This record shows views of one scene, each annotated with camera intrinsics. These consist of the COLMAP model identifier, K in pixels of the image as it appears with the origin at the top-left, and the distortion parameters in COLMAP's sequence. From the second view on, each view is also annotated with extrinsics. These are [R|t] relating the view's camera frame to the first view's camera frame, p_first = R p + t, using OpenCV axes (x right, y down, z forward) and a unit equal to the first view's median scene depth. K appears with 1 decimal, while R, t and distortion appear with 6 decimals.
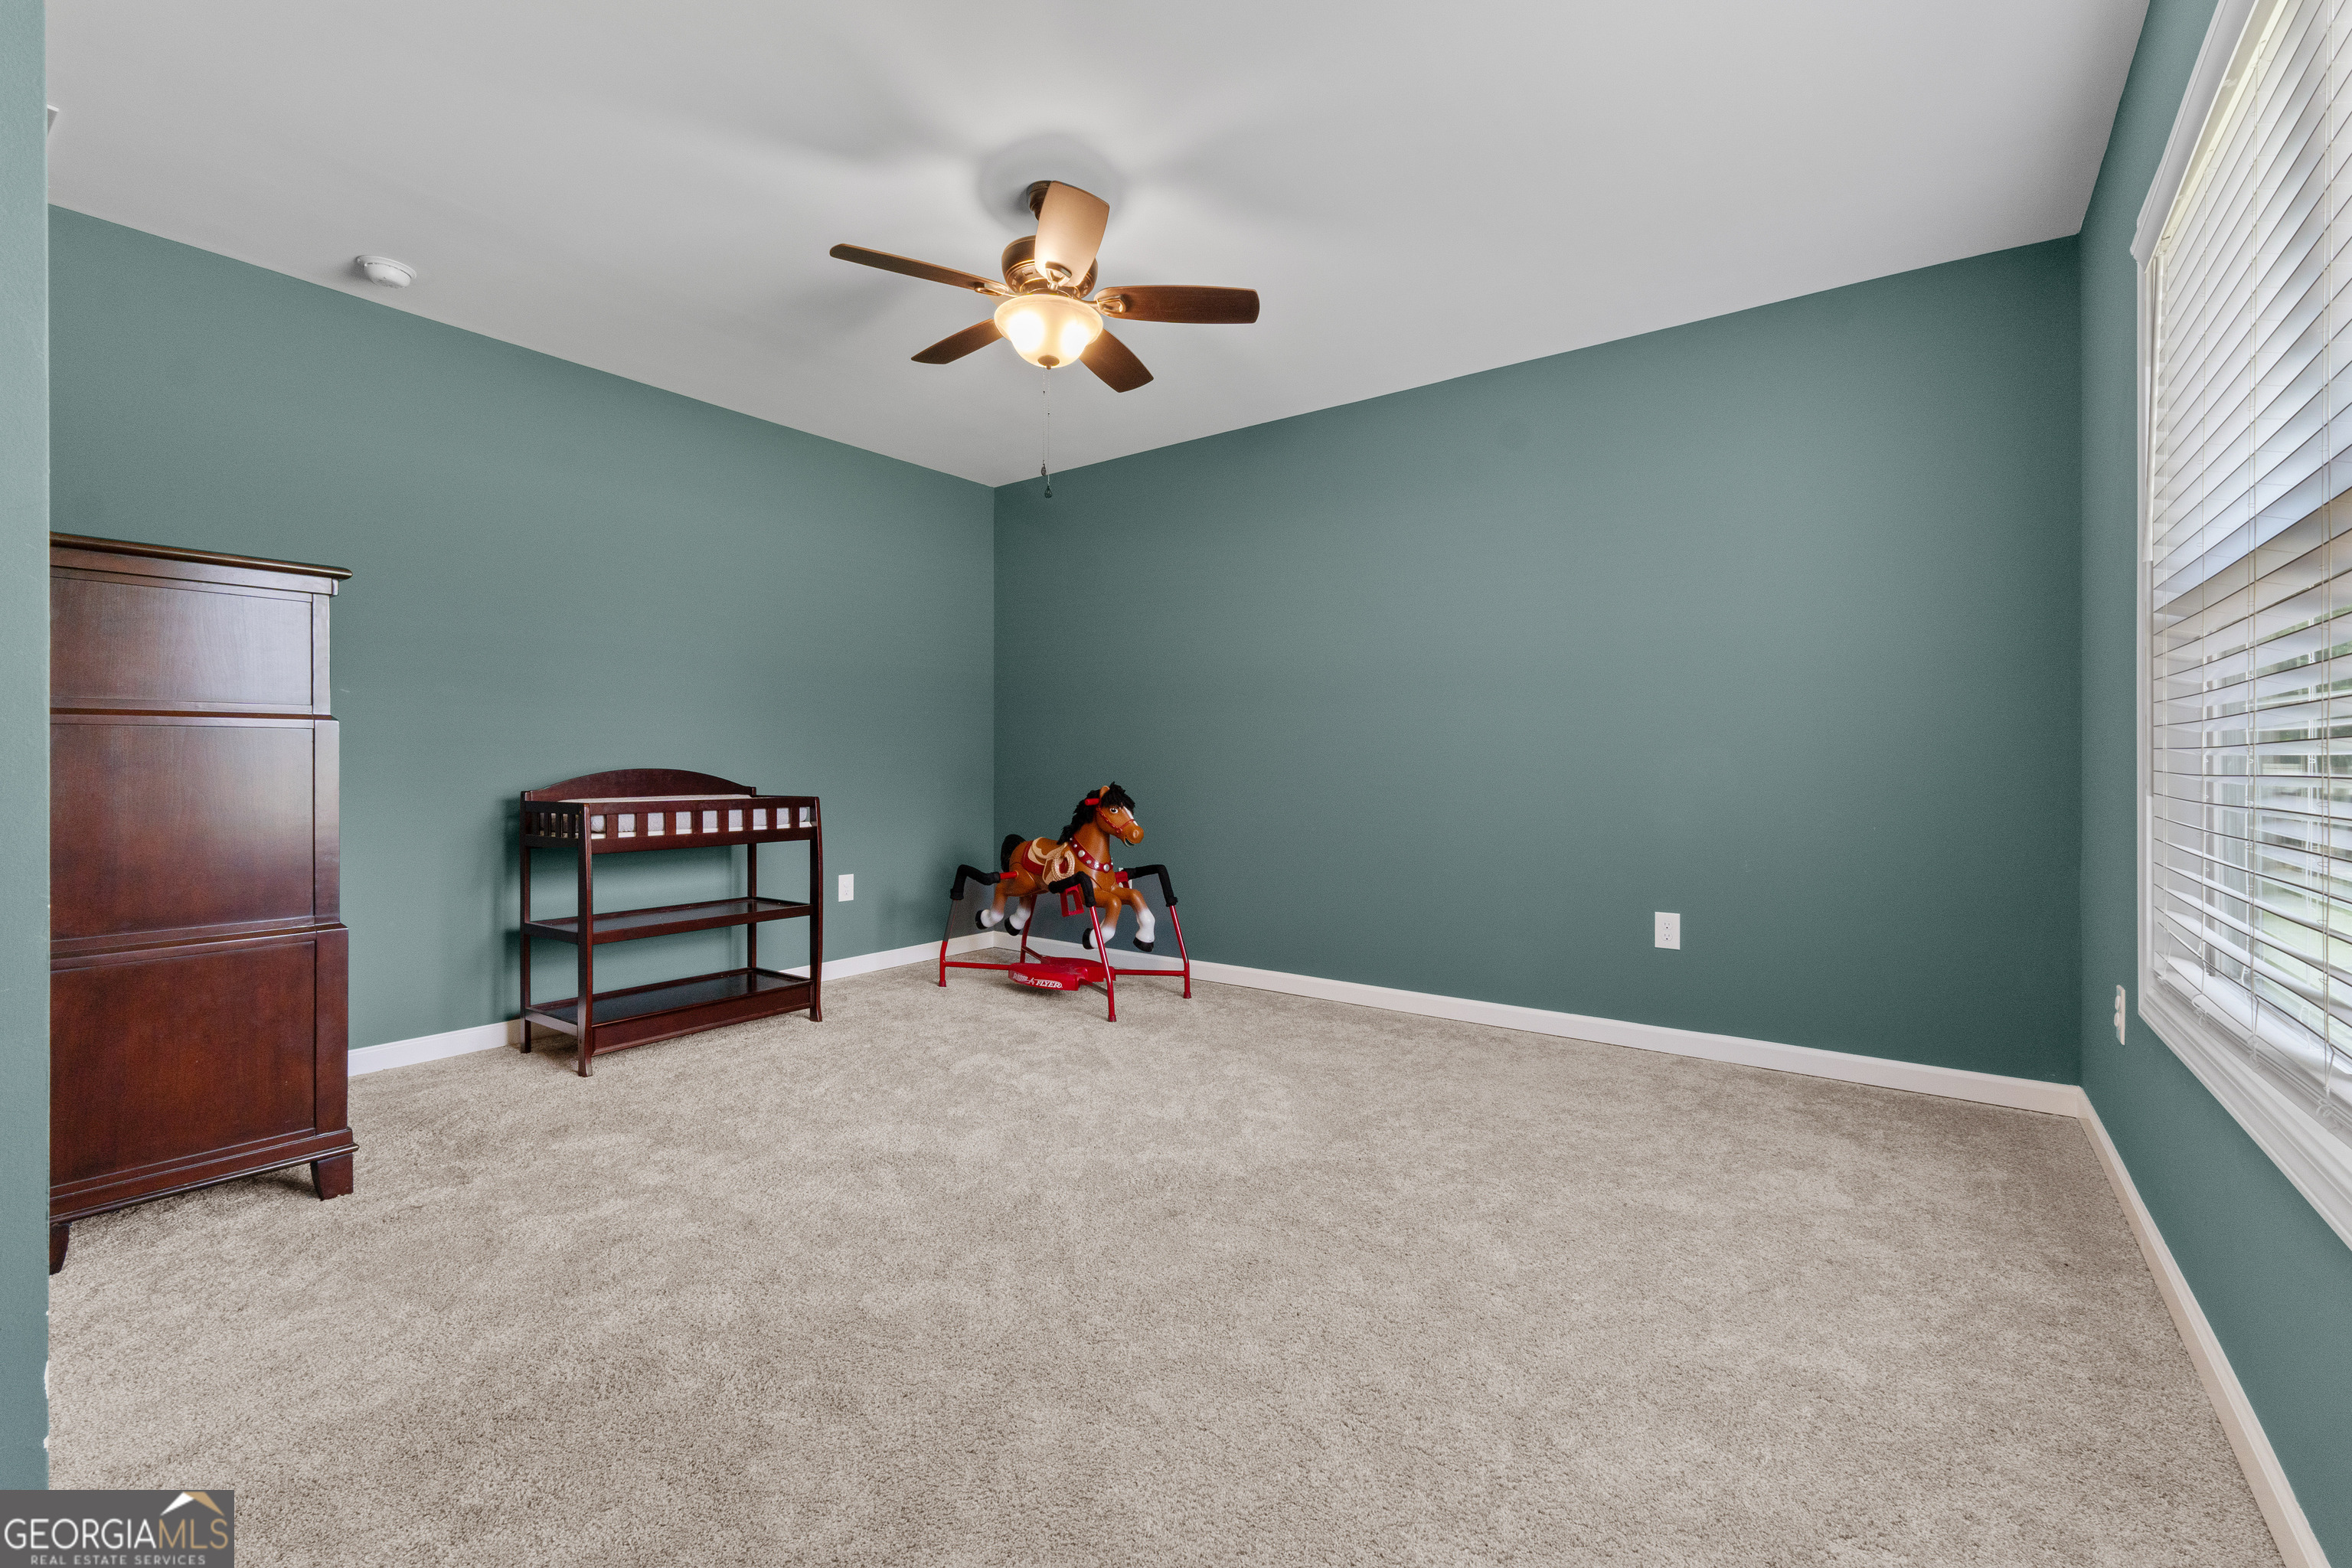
lens RADIAL K [[994.9, 0, 1174.7], [0, 994.9, 772.7], [0, 0, 1]] dist [0.010112, -0.001196]
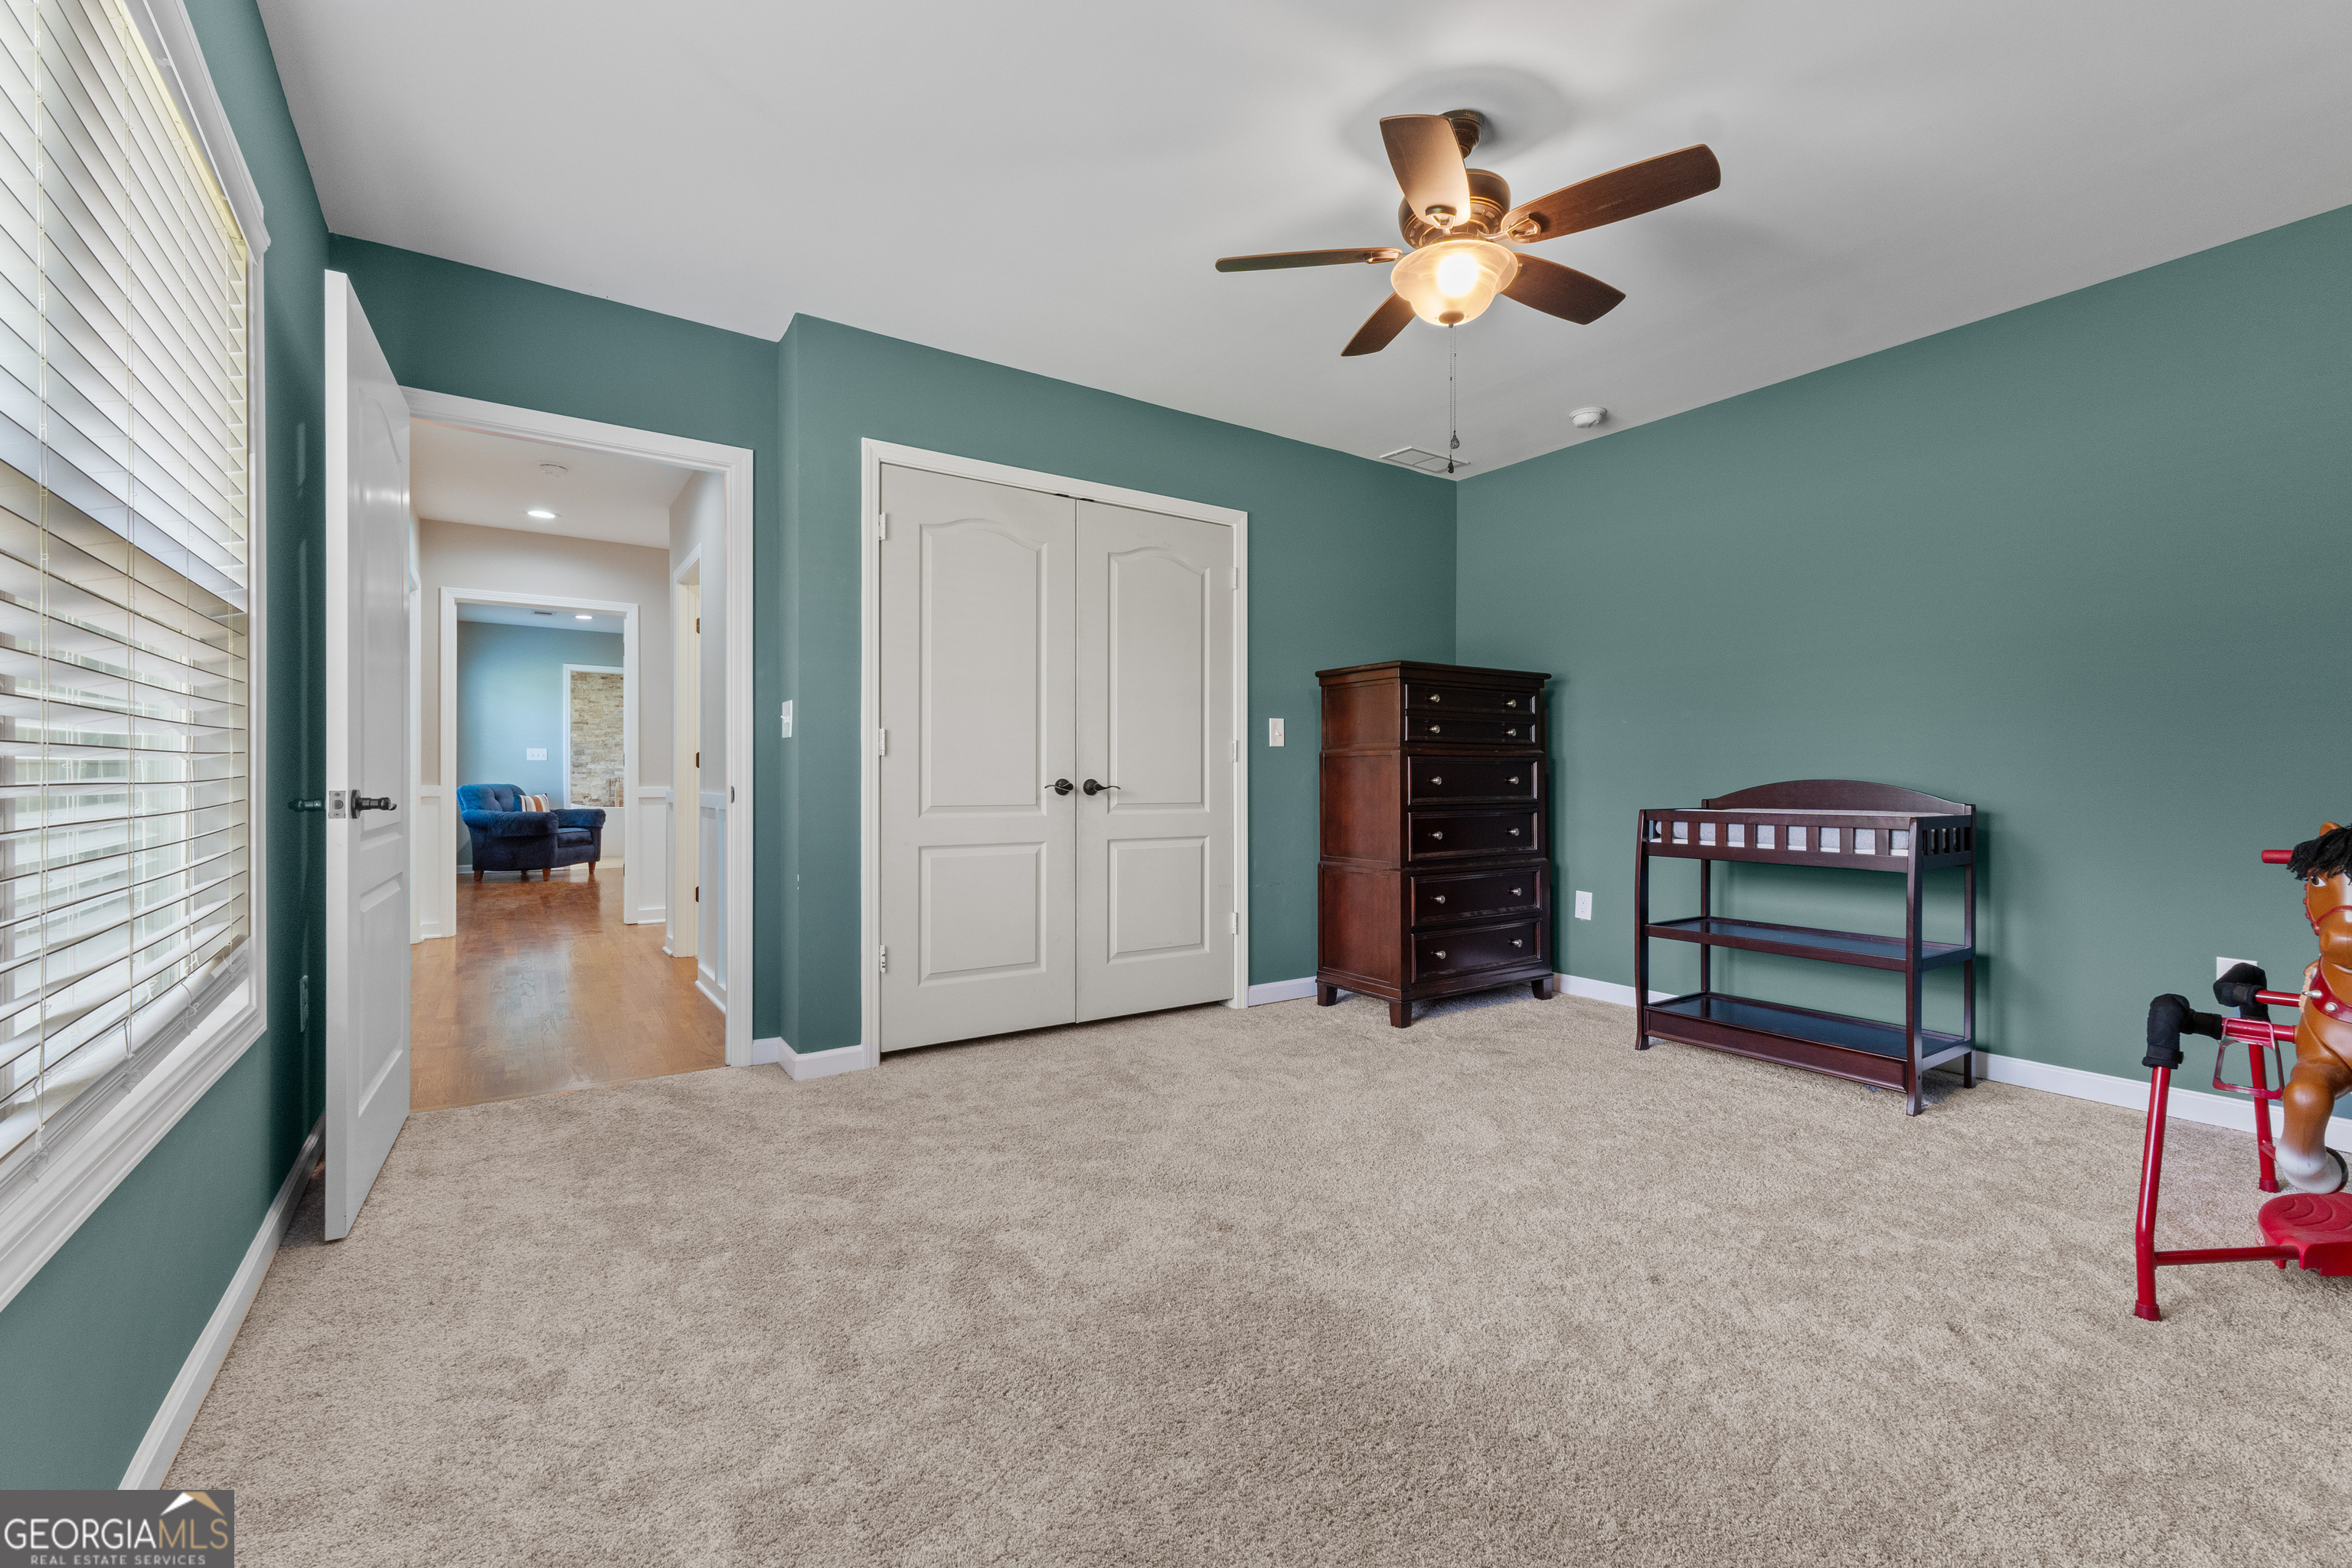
lens RADIAL K [[994.9, 0, 1185.1], [0, 994.9, 769.8], [0, 0, 1]] dist [0.010112, -0.001196]
pose [[-0.323904, -0.007896, -0.946057, 0.619261], [-0.007807, 0.999953, -0.005672, -0.004262], [0.946058, 0.005549, -0.323950, 0.831877]]
